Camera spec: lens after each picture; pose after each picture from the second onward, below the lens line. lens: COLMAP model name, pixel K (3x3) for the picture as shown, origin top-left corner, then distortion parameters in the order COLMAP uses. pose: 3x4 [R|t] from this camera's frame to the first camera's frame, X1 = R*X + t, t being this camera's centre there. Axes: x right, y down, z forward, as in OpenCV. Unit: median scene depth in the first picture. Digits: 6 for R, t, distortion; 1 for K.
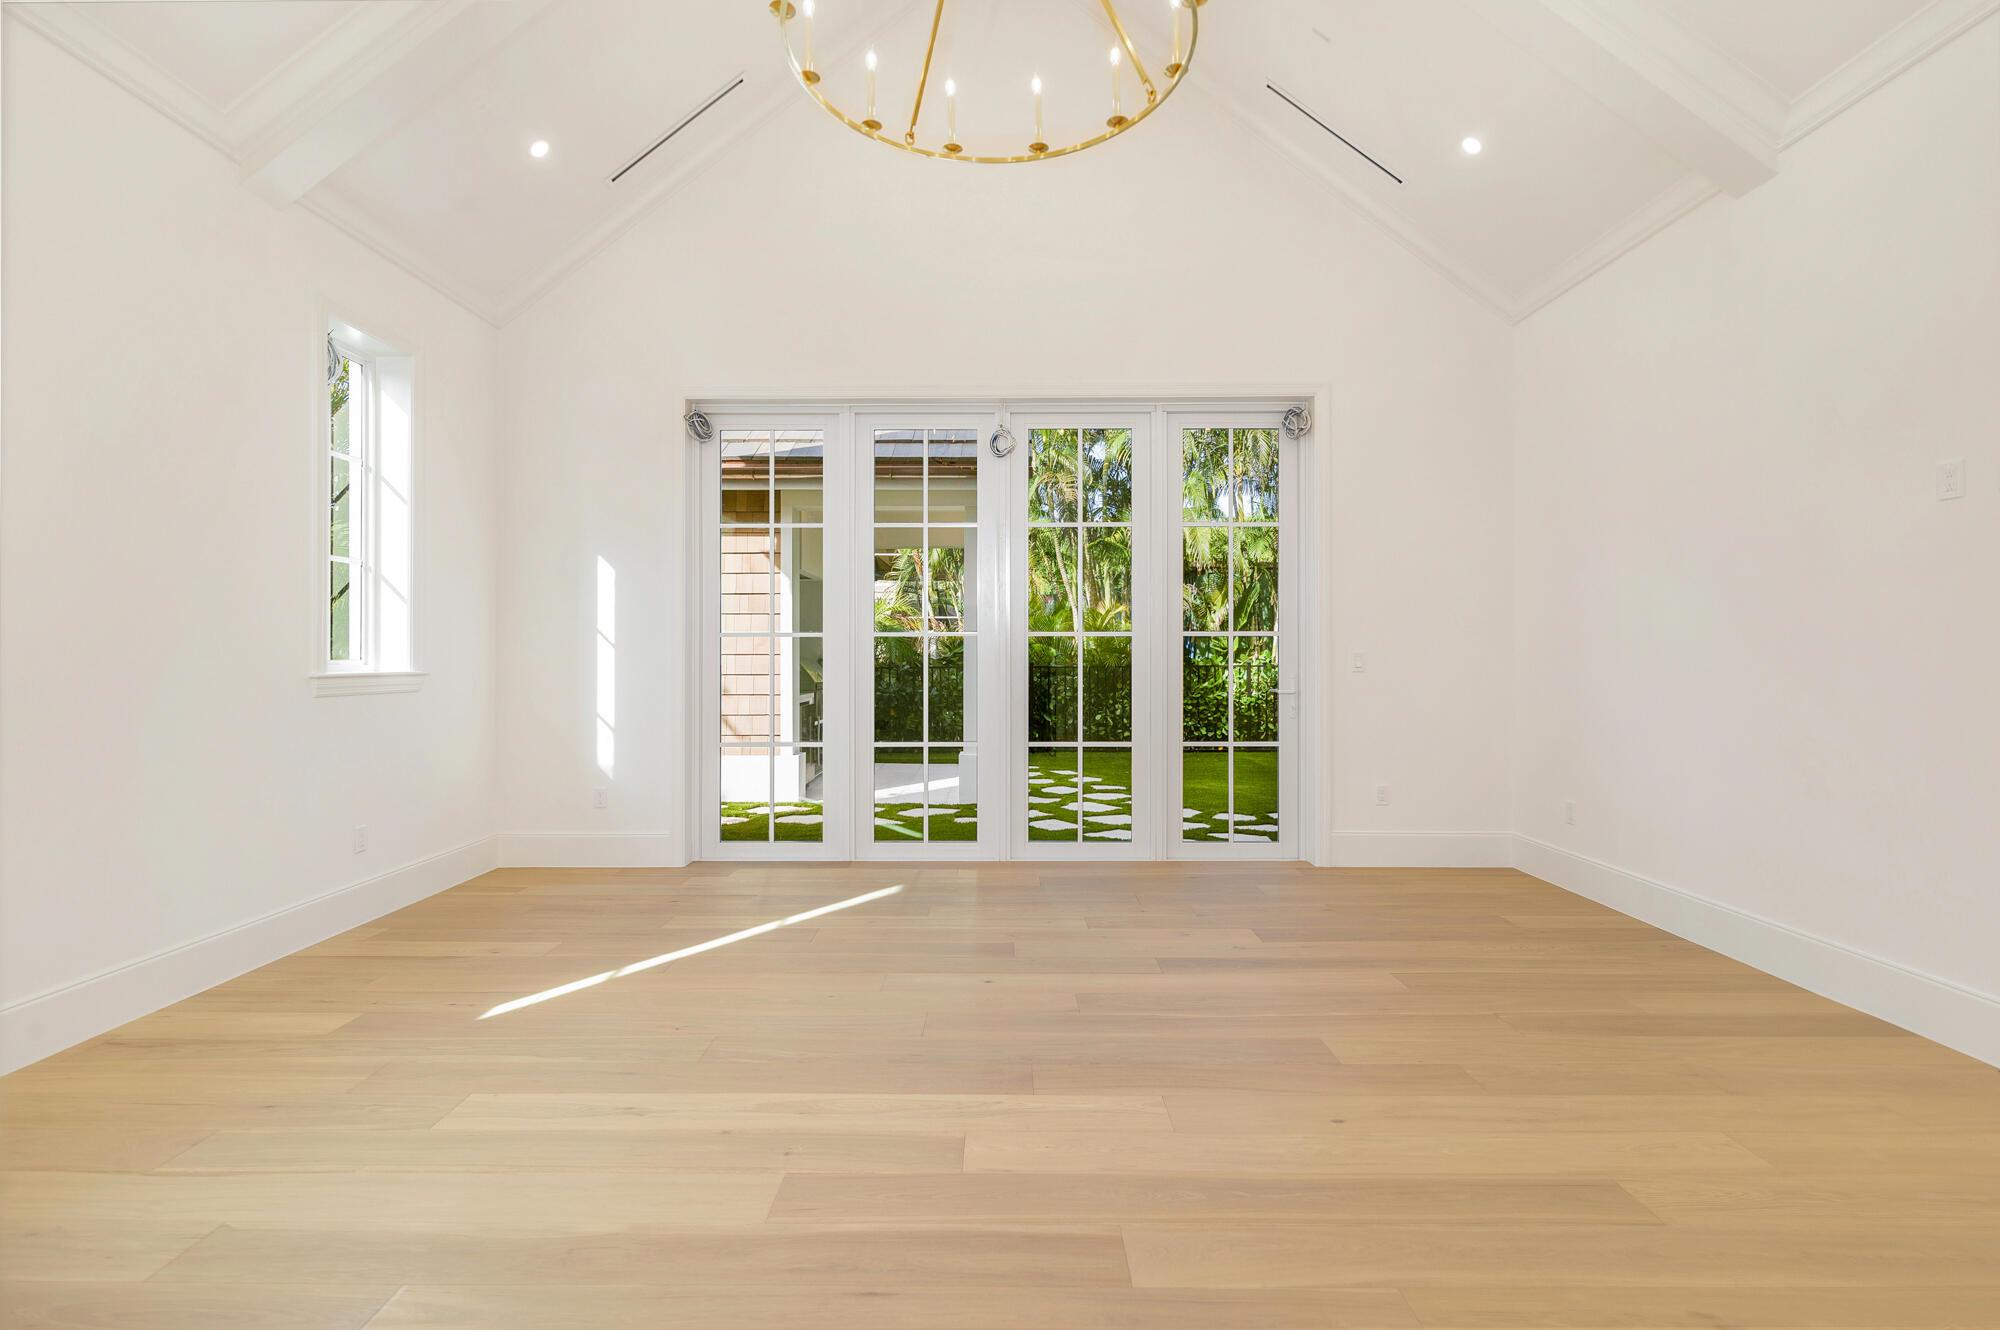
lens RADIAL K [[905.3, 0, 998.6], [0, 905.3, 657.2], [0, 0, 1]] dist [0.002408, -0.001937]
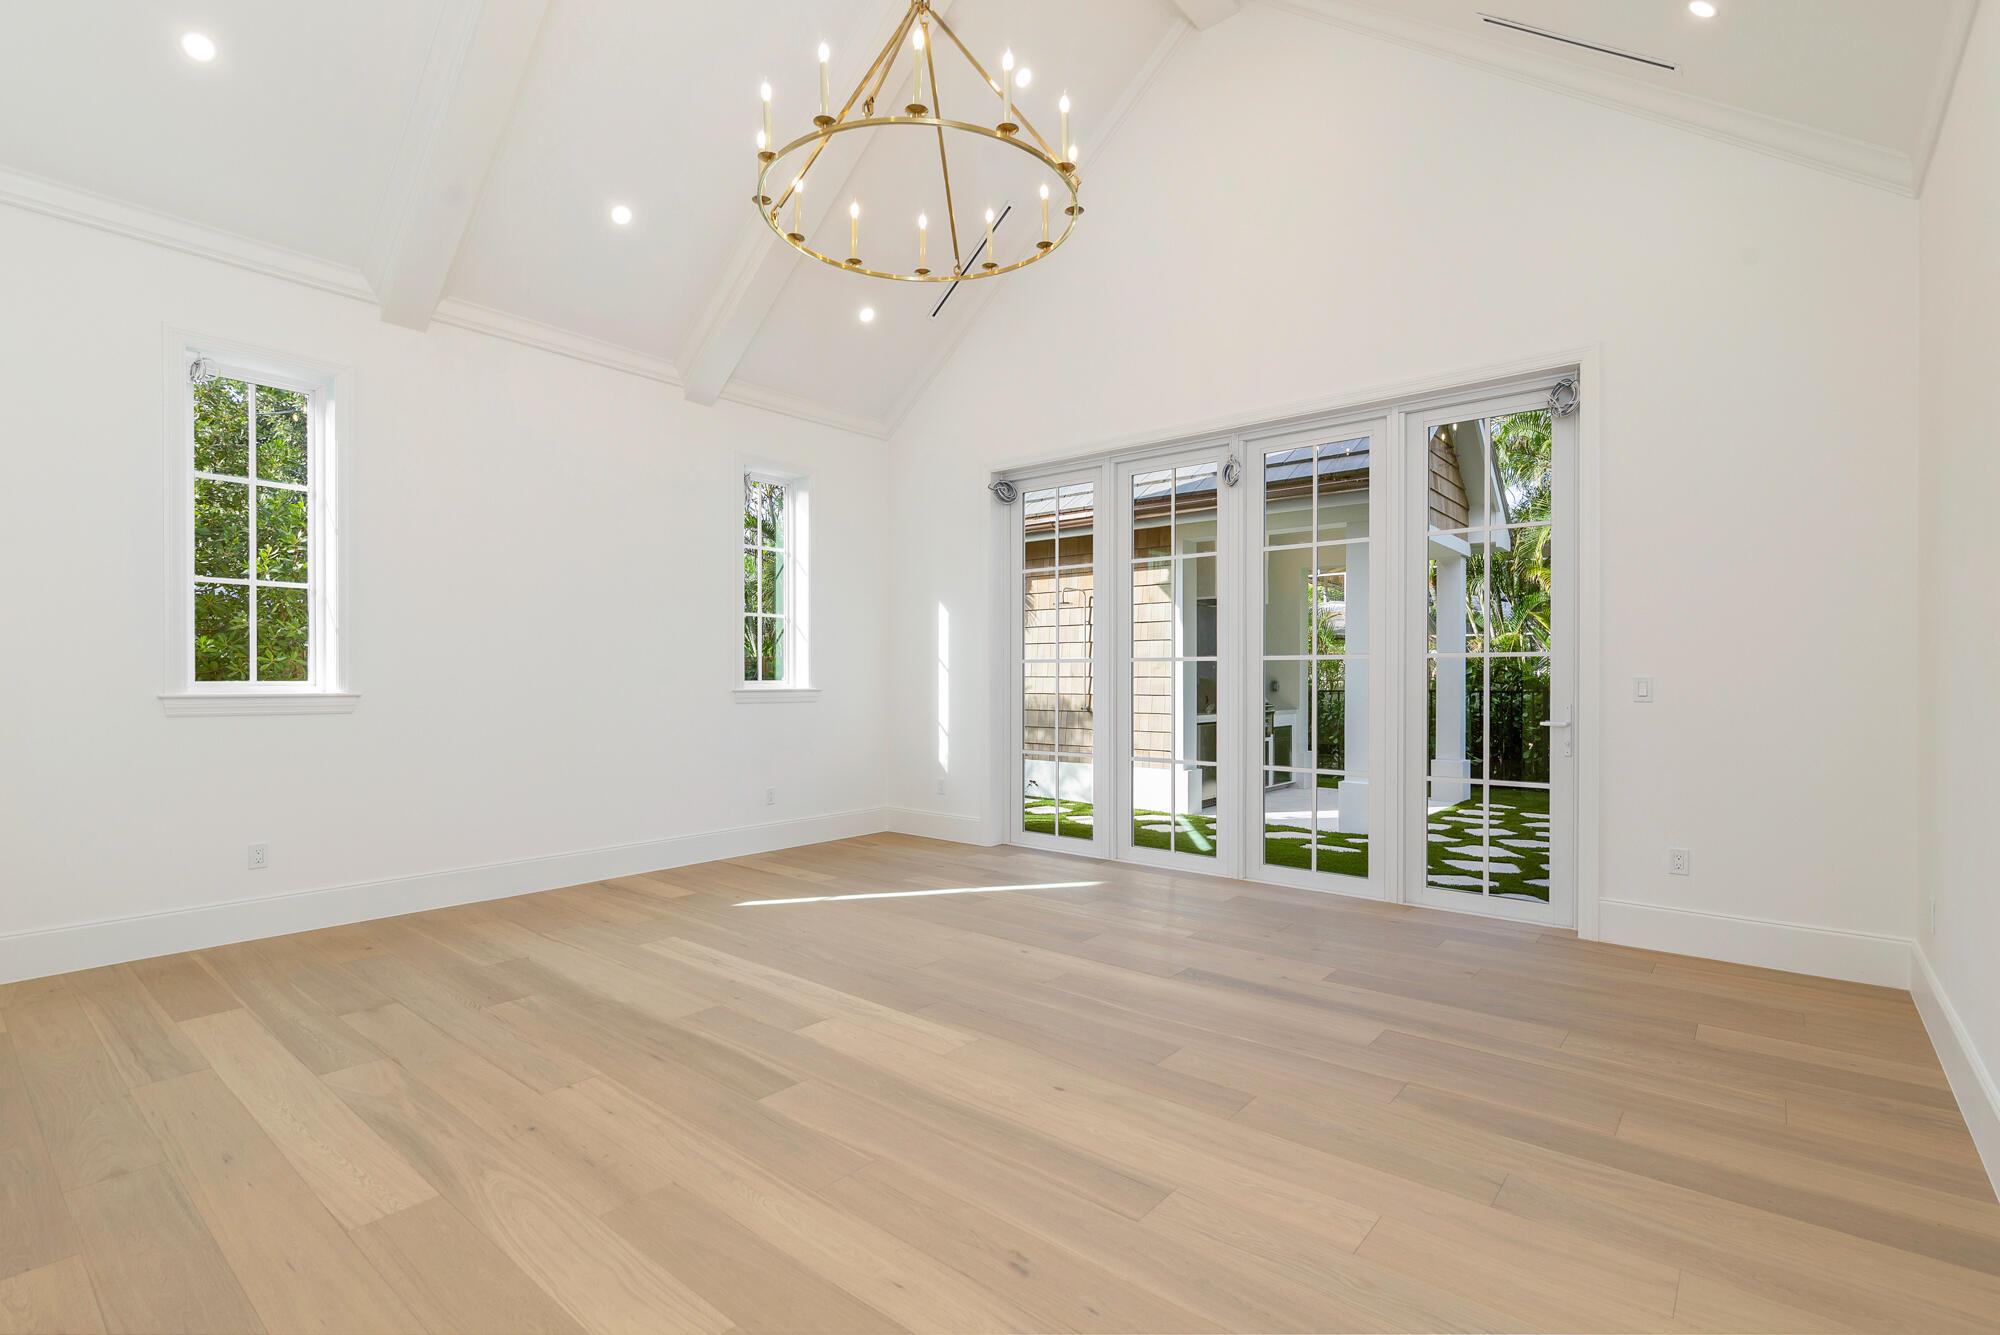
lens RADIAL K [[922.1, 0, 995.7], [0, 922.1, 673.4], [0, 0, 1]] dist [0.003217, -0.001188]
pose [[0.772858, -0.000280, -0.634579, 0.453913], [-0.003847, 0.999979, -0.005126, -0.001440], [0.634567, 0.006403, 0.772841, 0.021562]]
